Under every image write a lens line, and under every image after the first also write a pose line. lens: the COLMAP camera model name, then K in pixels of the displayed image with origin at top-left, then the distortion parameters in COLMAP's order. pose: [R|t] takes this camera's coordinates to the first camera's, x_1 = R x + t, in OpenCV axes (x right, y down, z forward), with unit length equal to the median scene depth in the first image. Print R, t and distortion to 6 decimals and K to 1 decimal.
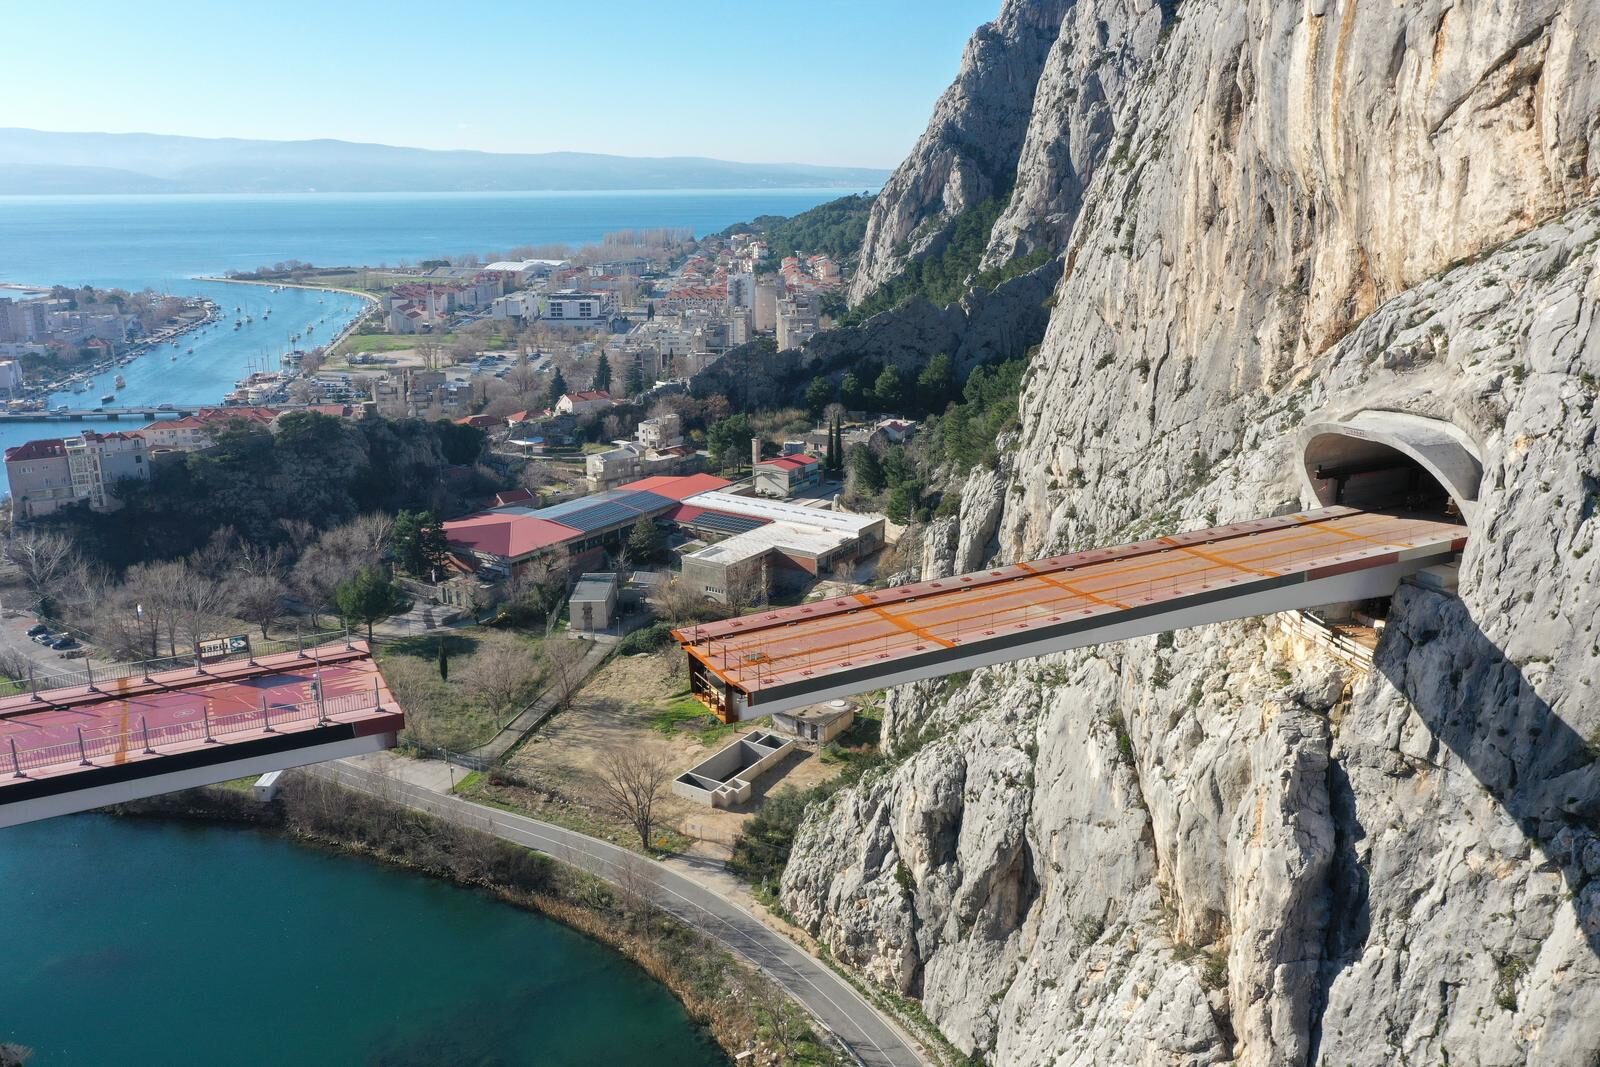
lens RADIAL K [[1271.1, 0, 798.5], [0, 1271.1, 529.9], [0, 0, 1]] dist [0.002662, 0.008032]
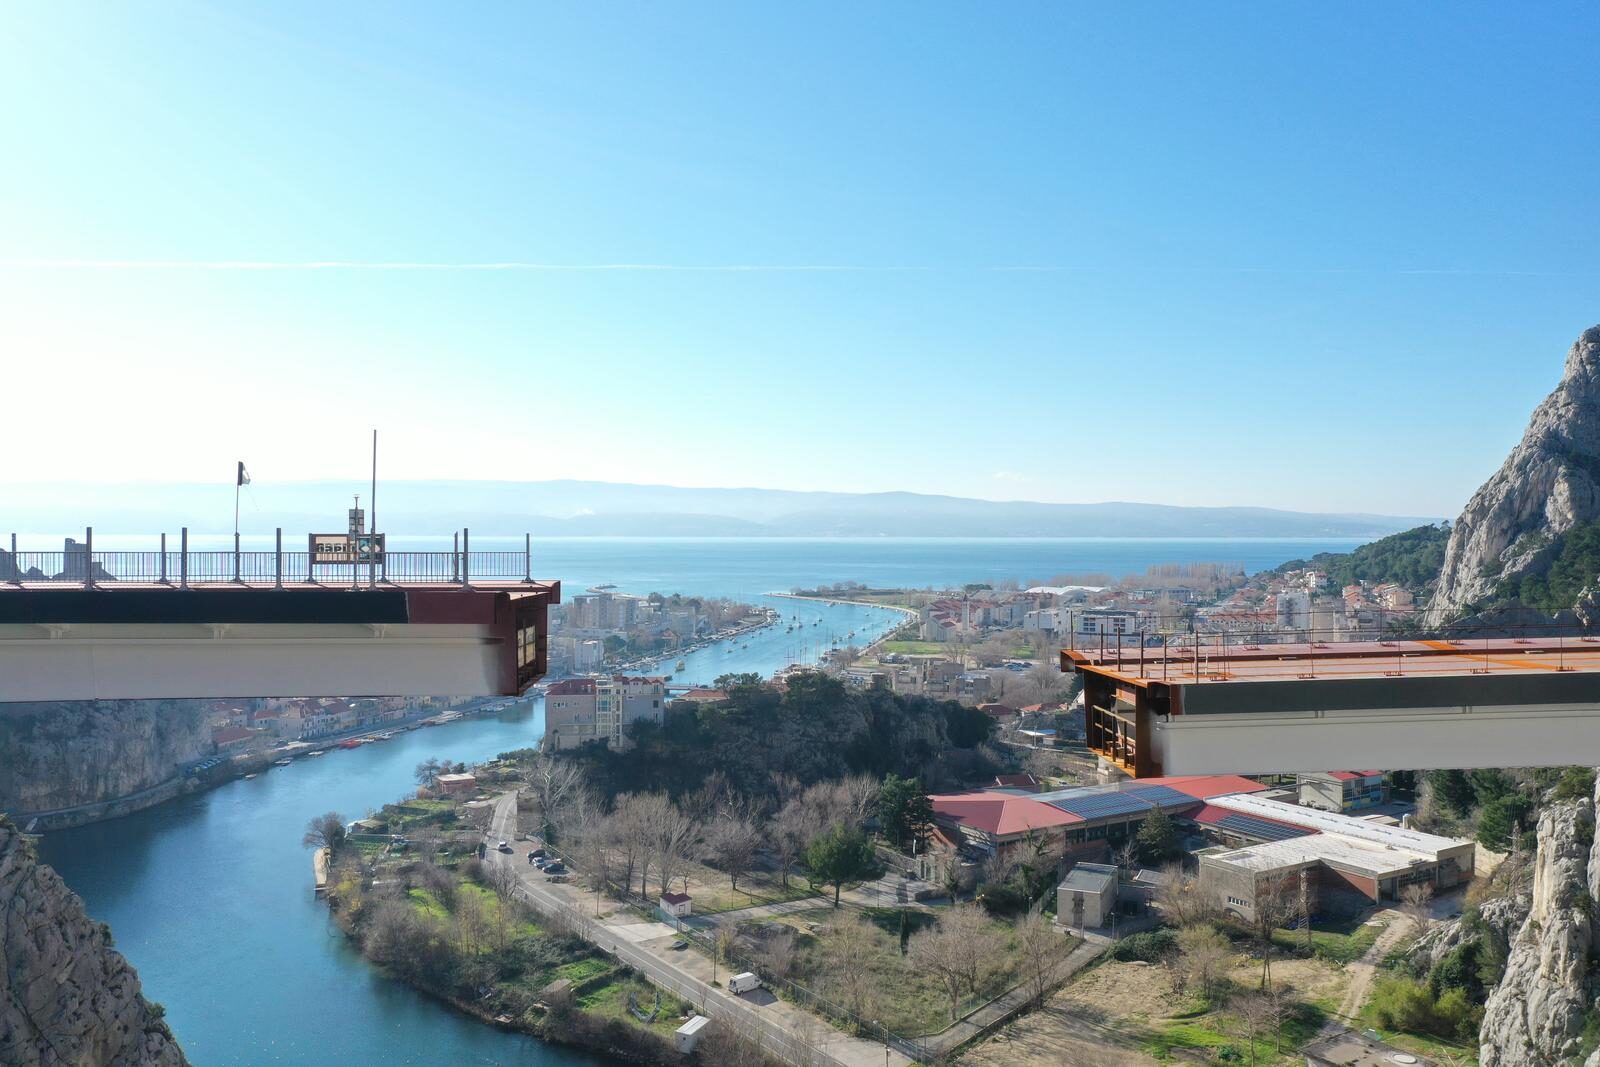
lens RADIAL K [[1268.7, 0, 800.0], [0, 1268.7, 533.5], [0, 0, 1]] dist [0.004205, -0.003212]
pose [[0.913264, 0.008566, -0.407278, 0.008424], [-0.115167, 0.964422, -0.237963, 0.061278], [0.390750, 0.264228, 0.881758, 0.148206]]
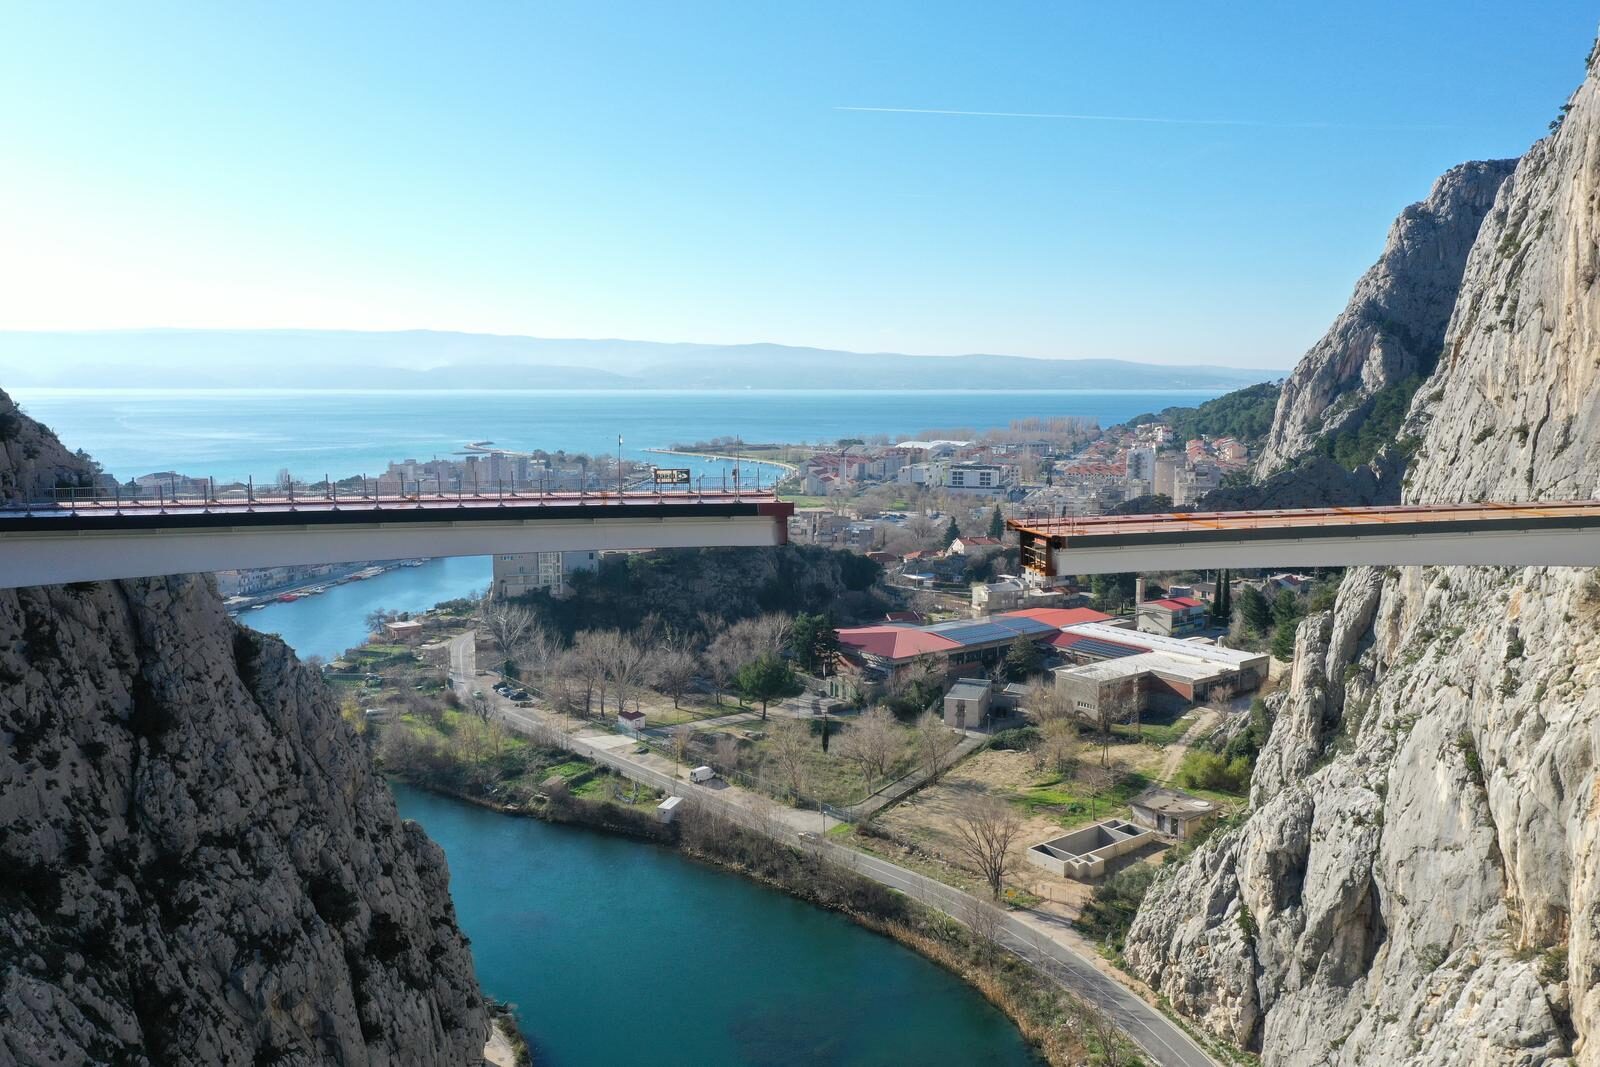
lens RADIAL K [[1268.7, 0, 800.0], [0, 1268.7, 533.5], [0, 0, 1]] dist [0.004205, -0.003212]
pose [[0.951211, 0.043478, -0.305461, 0.027435], [-0.088483, 0.986878, -0.135067, 0.092968], [0.295580, 0.155506, 0.942576, -0.065307]]
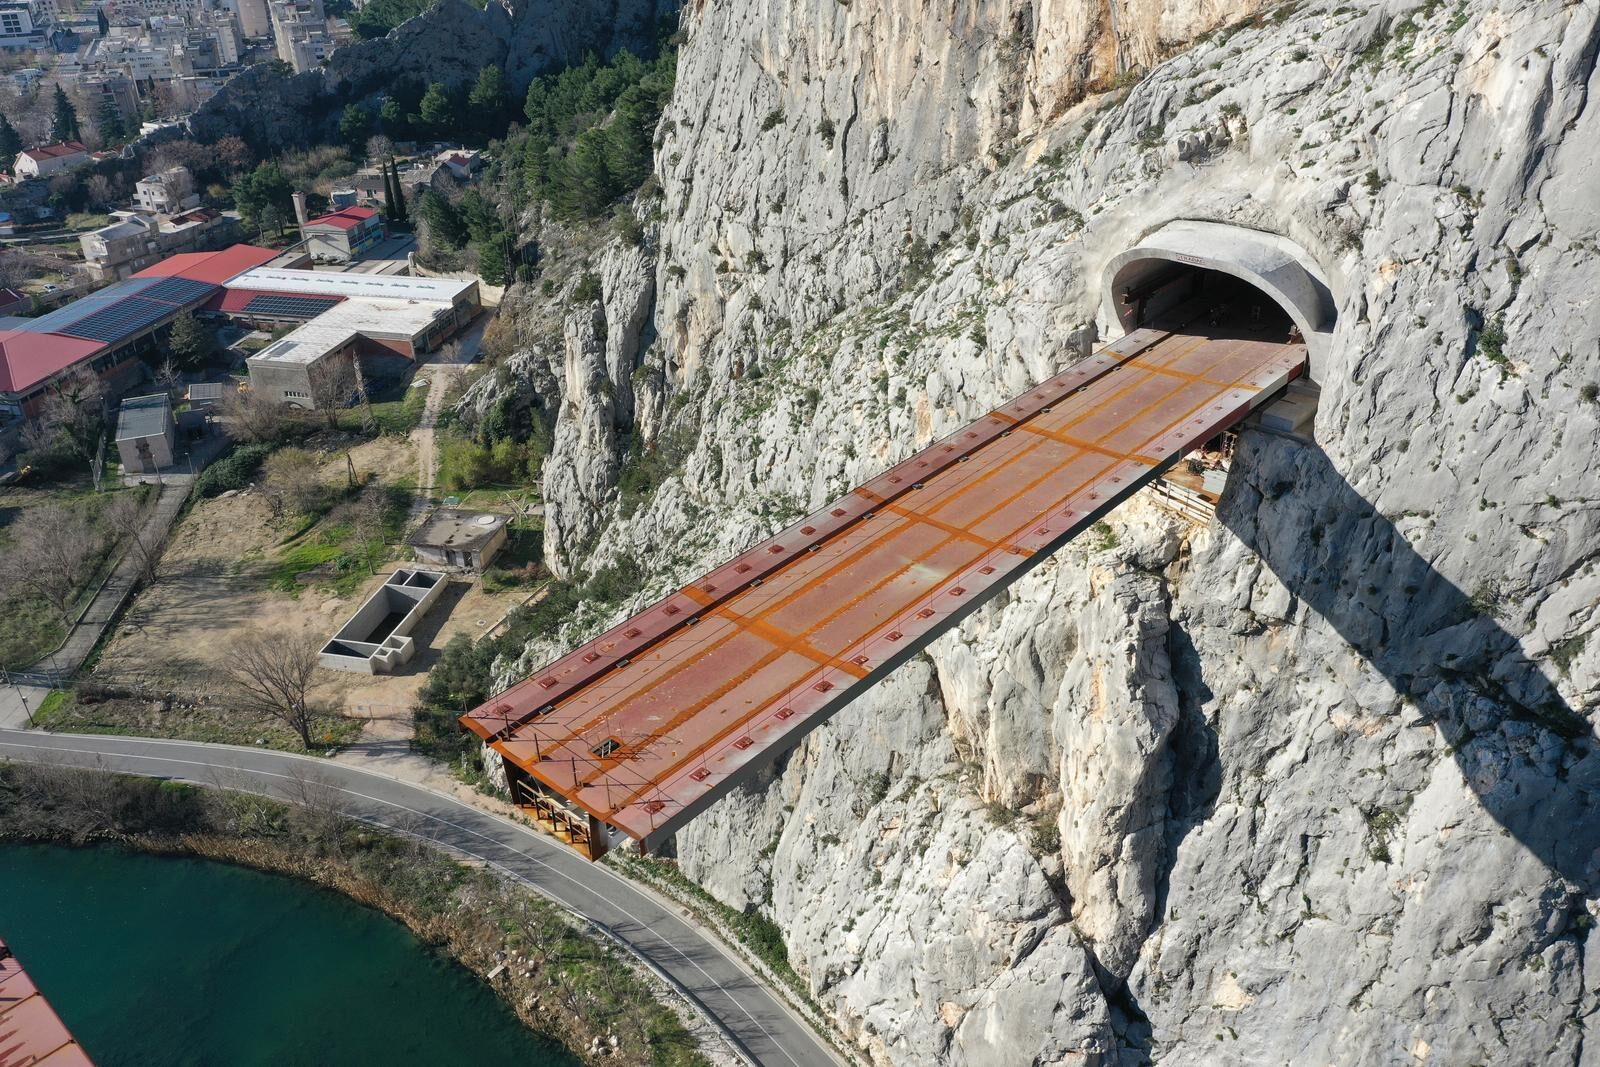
lens RADIAL K [[1271.1, 0, 798.5], [0, 1271.1, 529.9], [0, 0, 1]] dist [0.002662, 0.008032]
pose [[0.933405, -0.183480, 0.308367, -0.042319], [0.106247, 0.962167, 0.250891, -0.058904], [-0.342734, -0.201420, 0.917586, 0.111385]]
